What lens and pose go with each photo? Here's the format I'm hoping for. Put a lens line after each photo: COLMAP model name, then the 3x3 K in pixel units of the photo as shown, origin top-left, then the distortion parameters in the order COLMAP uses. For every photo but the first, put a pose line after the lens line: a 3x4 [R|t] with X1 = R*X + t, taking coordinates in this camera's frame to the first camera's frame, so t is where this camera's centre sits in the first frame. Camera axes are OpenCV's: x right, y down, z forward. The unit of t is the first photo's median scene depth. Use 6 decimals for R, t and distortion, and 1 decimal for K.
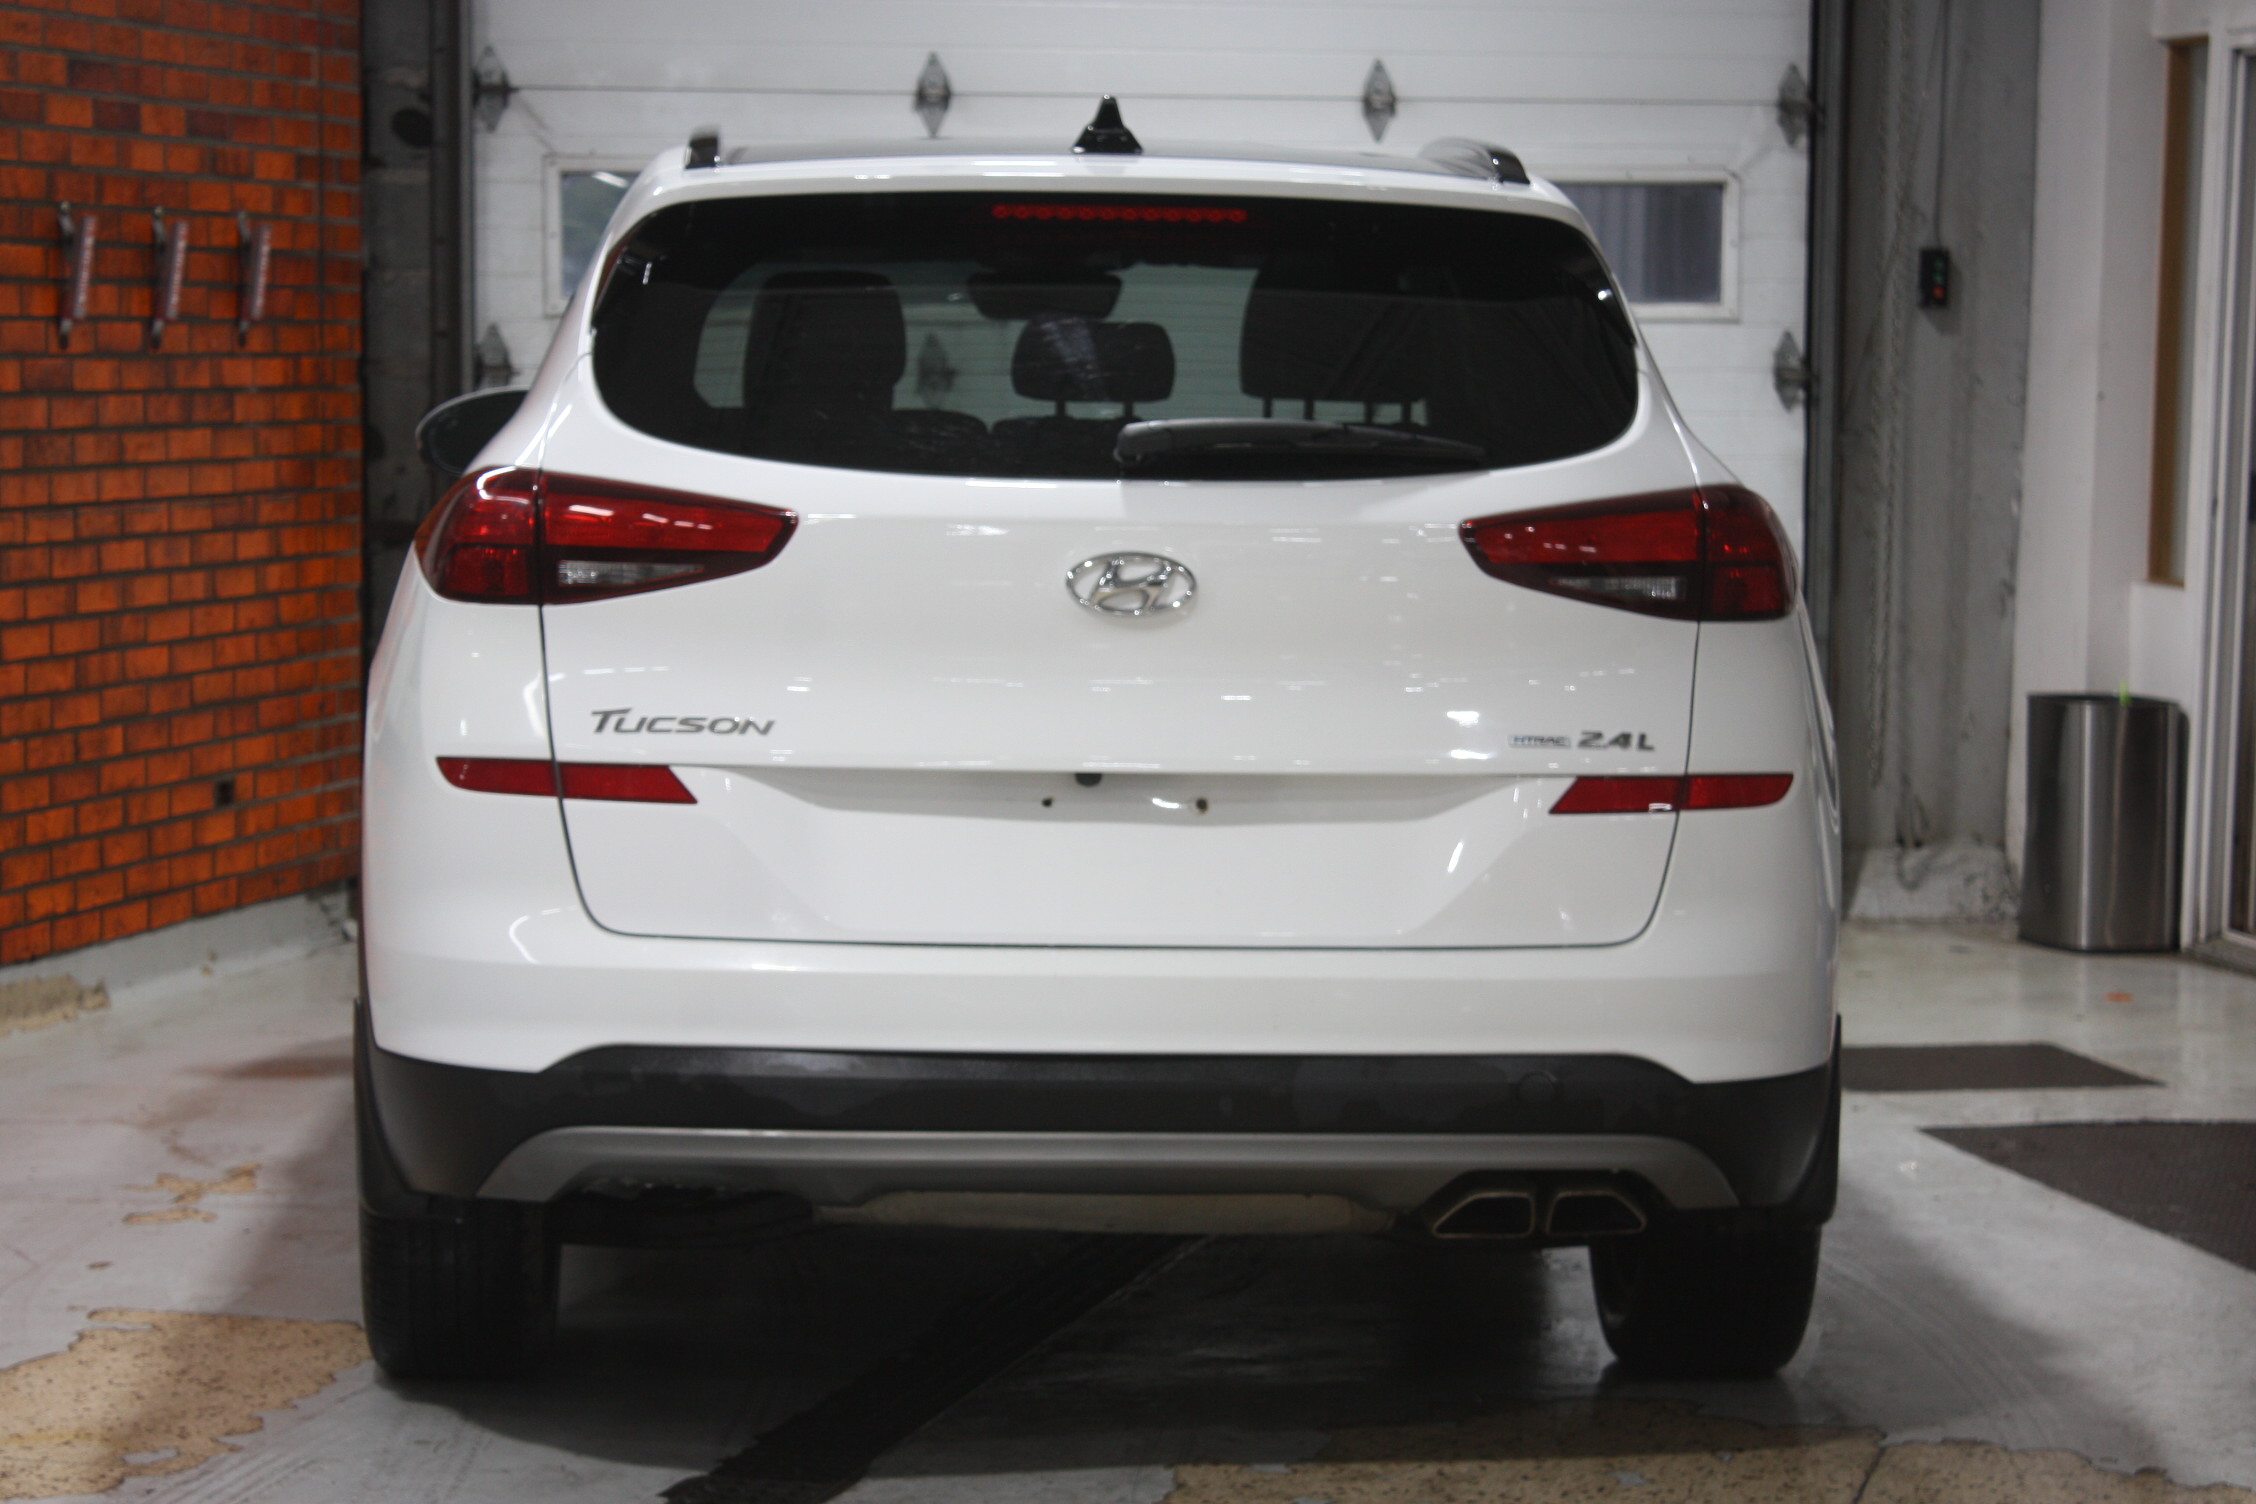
lens RADIAL K [[5341.8, 0, 1127.0], [0, 5341.8, 746.5], [0, 0, 1]] dist [0.106493, 0.000000]
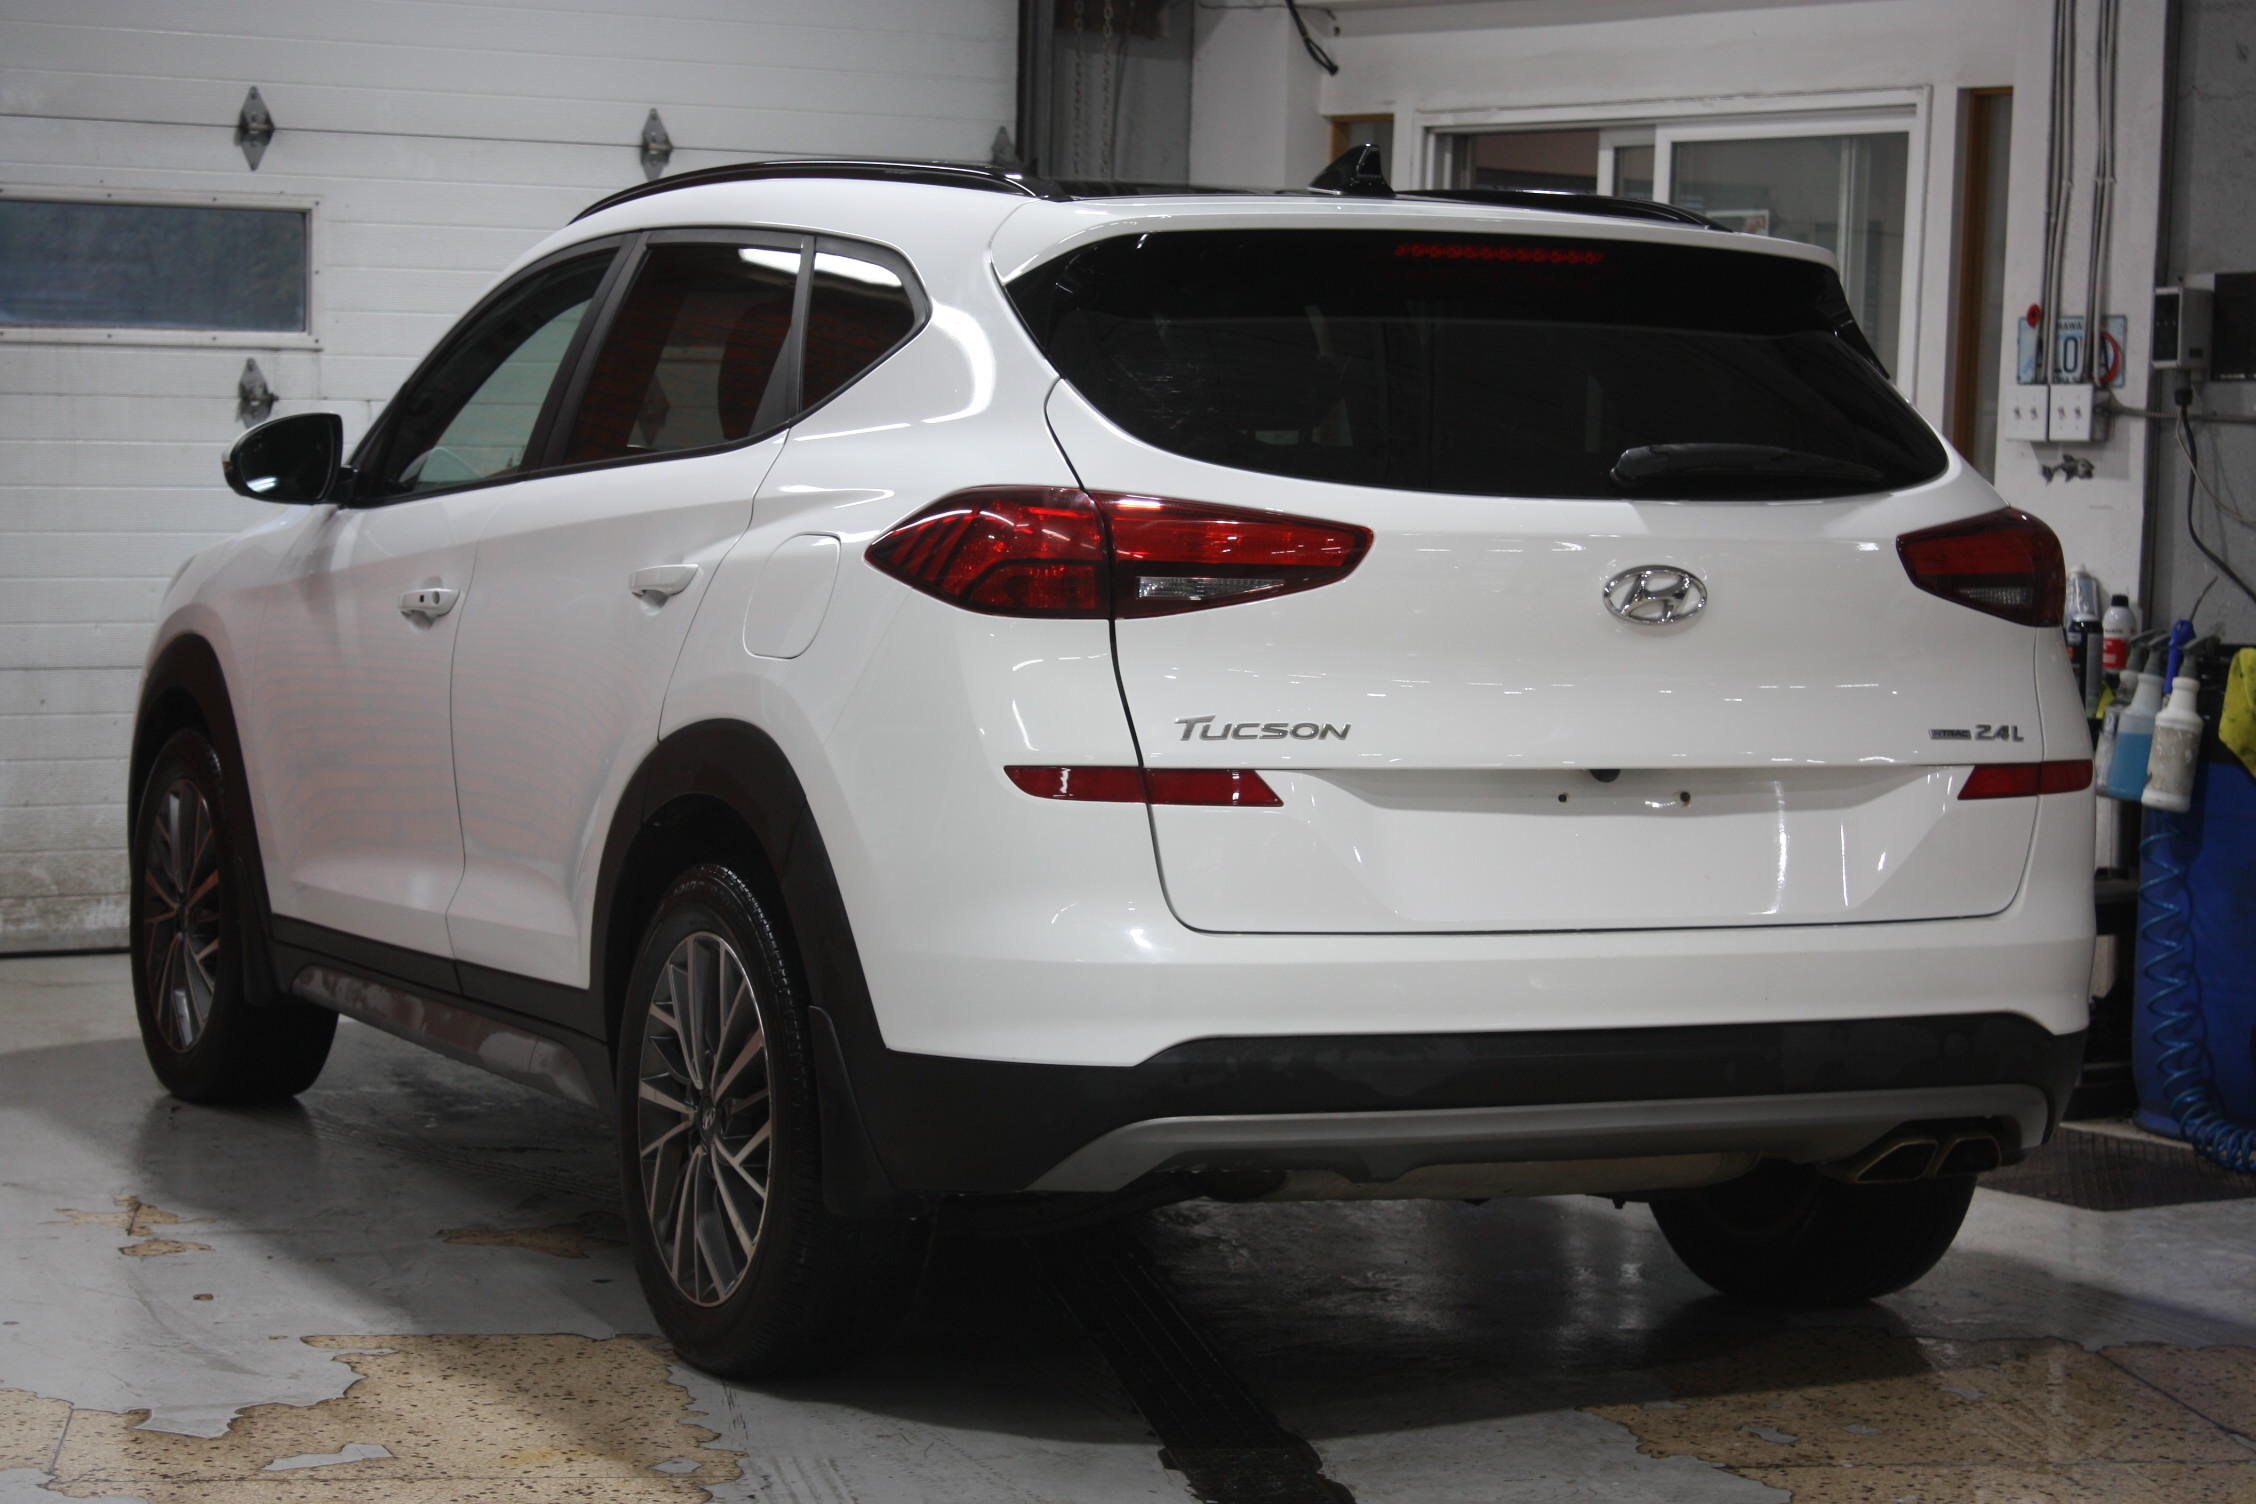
lens RADIAL K [[5100.2, 0, 1126.5], [0, 5100.2, 762.2], [0, 0, 1]] dist [0.111780, 0.000000]
pose [[0.922159, -0.017836, 0.386400, -0.493729], [0.019072, 0.999818, 0.000635, 0.000914], [-0.386341, 0.006784, 0.922331, 0.082602]]
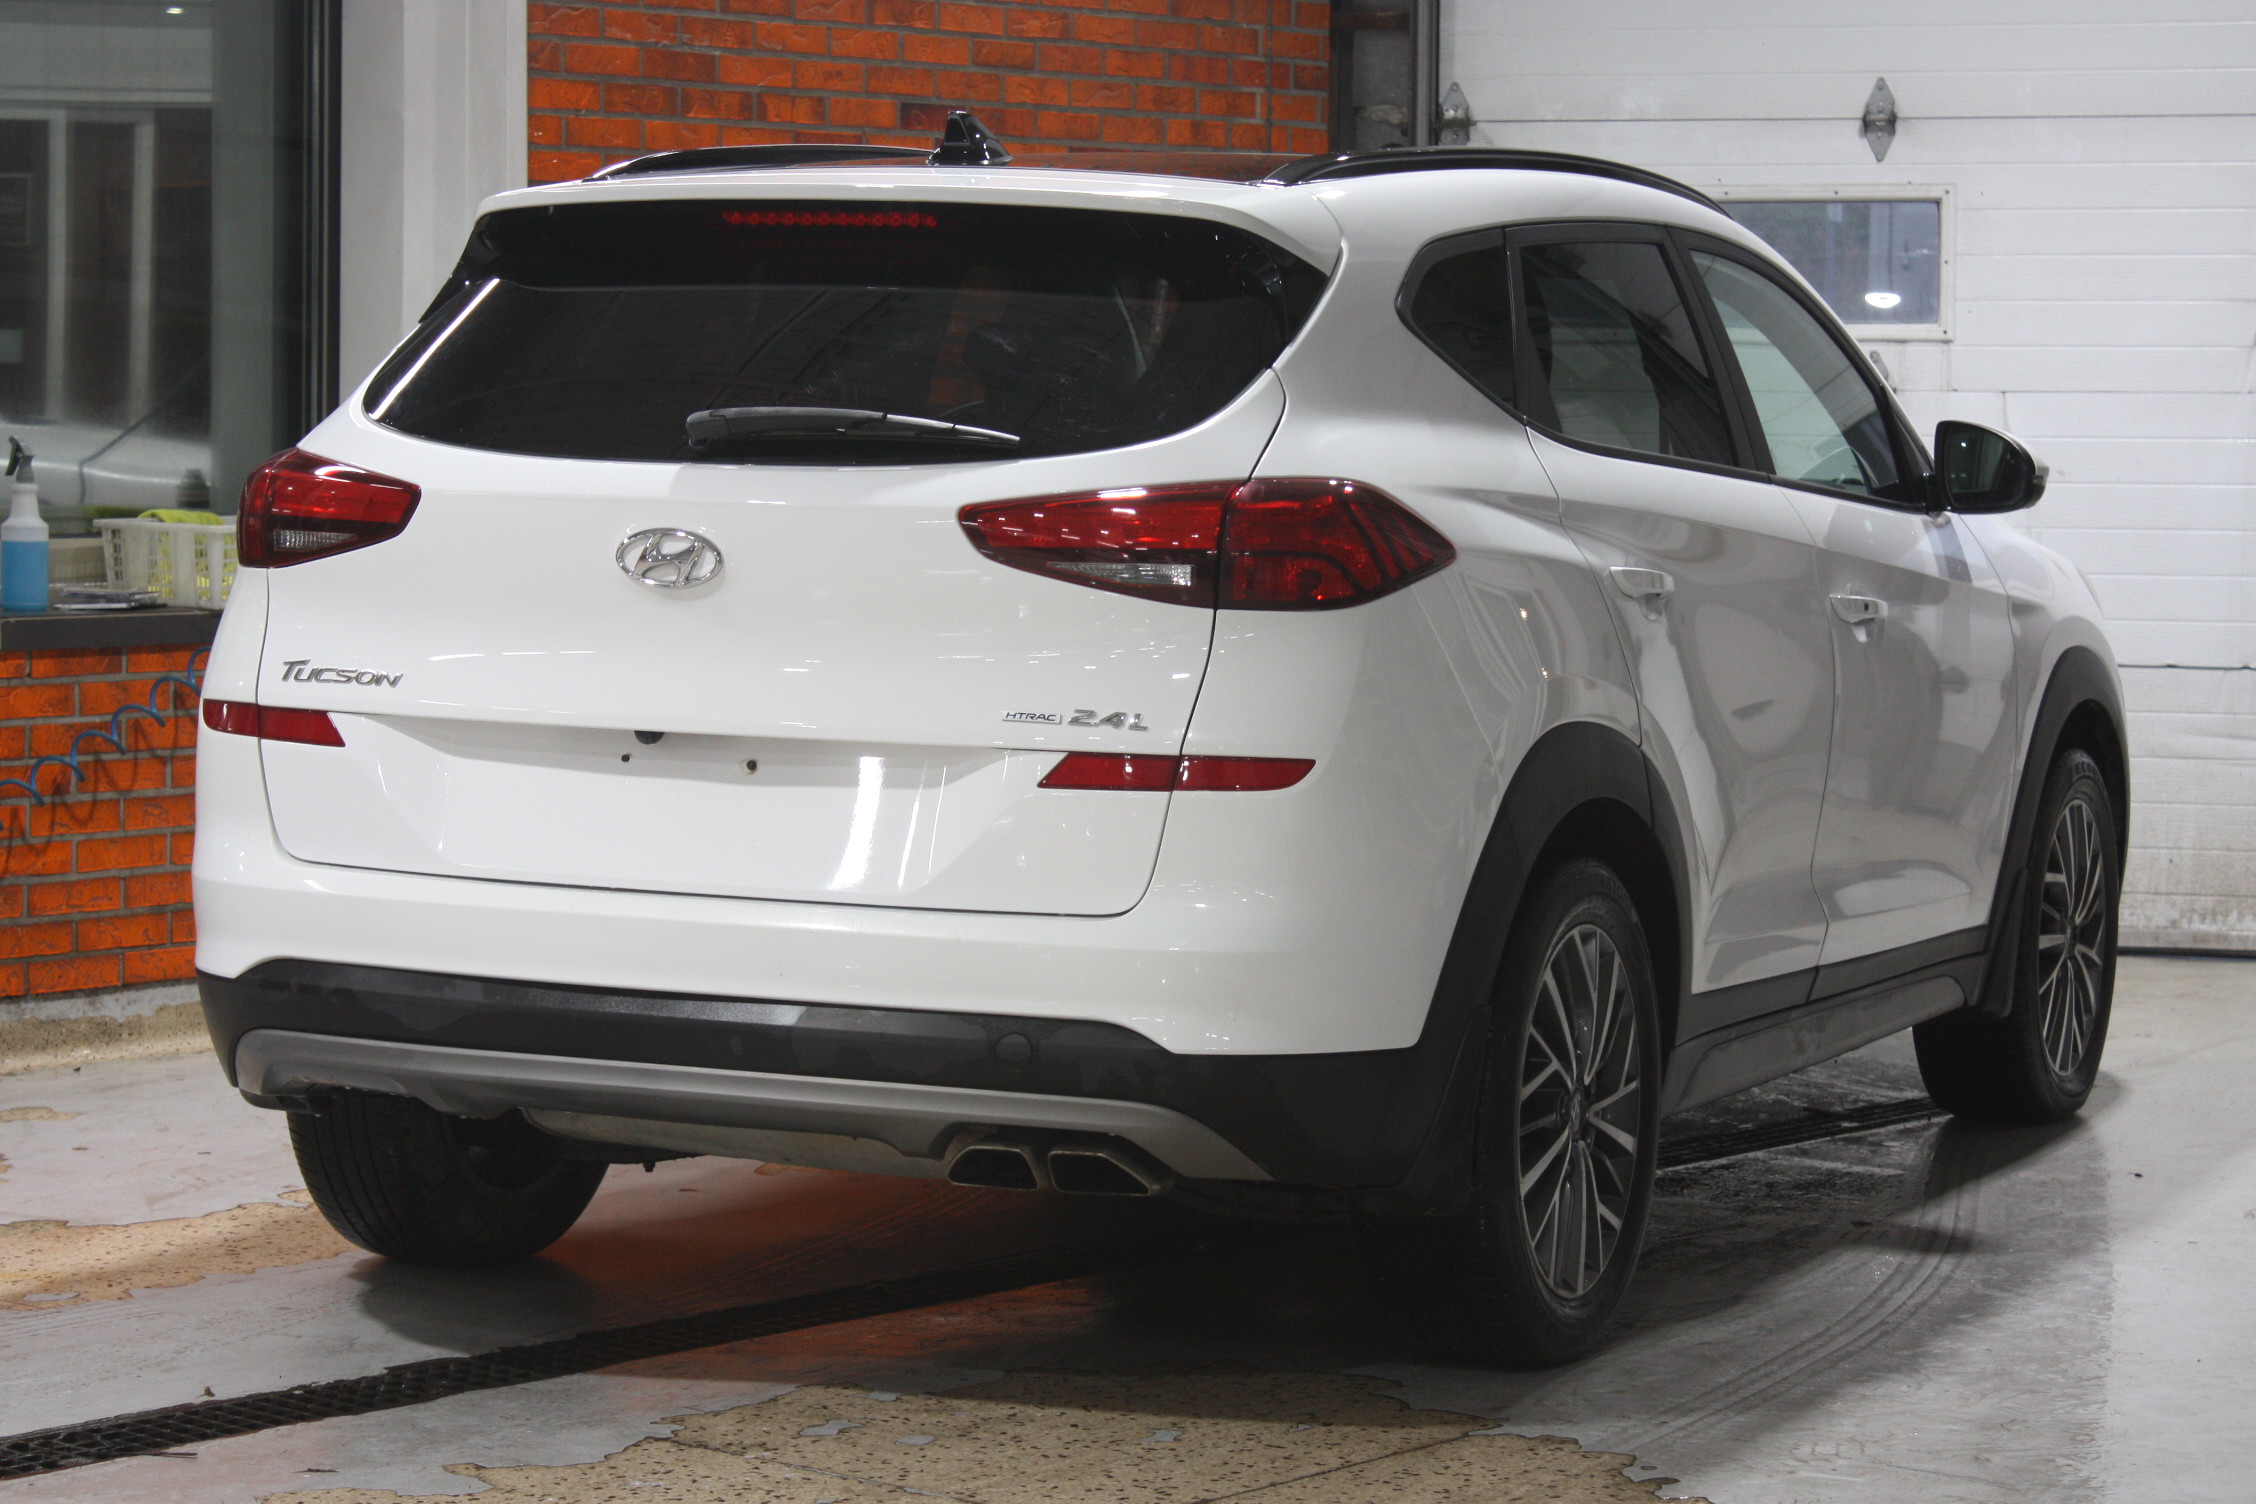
lens RADIAL K [[5341.8, 0, 1126.9], [0, 5341.8, 749.6], [0, 0, 1]] dist [0.106493, 0.000000]
pose [[0.889119, 0.036067, -0.456253, 0.572279], [-0.040667, 0.999173, -0.000266, 0.004915], [0.455866, 0.018791, 0.889850, 0.076450]]
